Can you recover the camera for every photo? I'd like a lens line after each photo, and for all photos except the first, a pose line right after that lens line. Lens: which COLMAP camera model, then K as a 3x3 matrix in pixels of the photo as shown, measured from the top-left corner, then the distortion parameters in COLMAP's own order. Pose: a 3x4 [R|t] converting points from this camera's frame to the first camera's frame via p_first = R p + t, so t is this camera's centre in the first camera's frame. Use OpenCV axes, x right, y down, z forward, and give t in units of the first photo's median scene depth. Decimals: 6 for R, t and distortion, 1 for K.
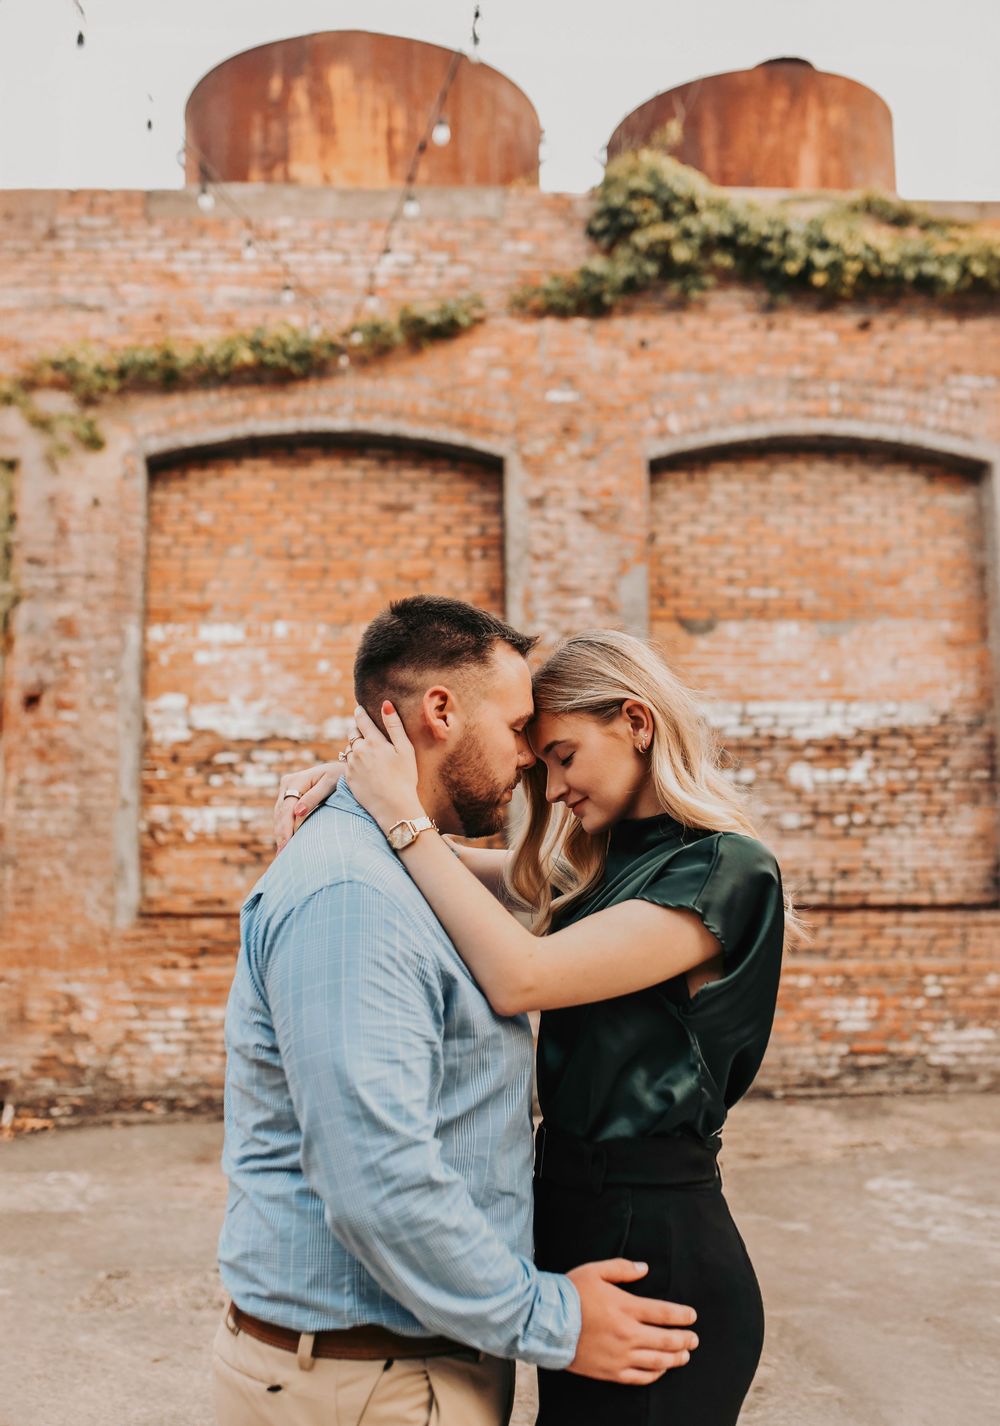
lens RADIAL K [[1472.5, 0, 500.4], [0, 1472.5, 744.3], [0, 0, 1]] dist [-0.049652, -0.008542]
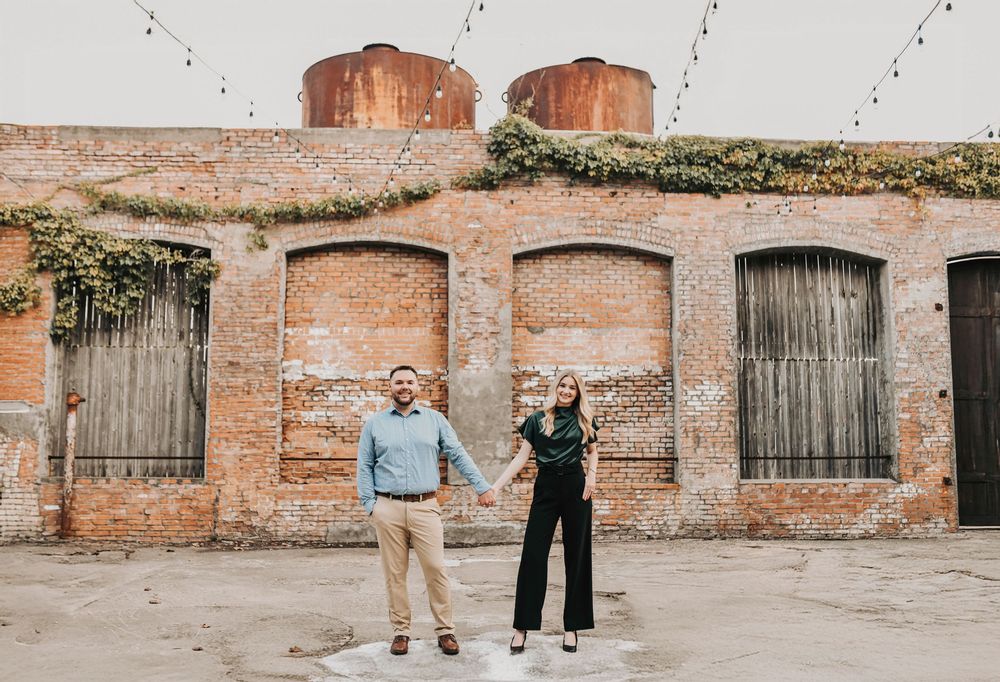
lens RADIAL K [[975.4, 0, 500.0], [0, 975.4, 341.0], [0, 0, 1]] dist [-0.075163, 0.122543]
pose [[0.999951, 0.008805, 0.004572, 0.074893], [-0.008635, 0.999319, -0.035868, -0.011609], [-0.004885, 0.035827, 0.999346, -0.458433]]
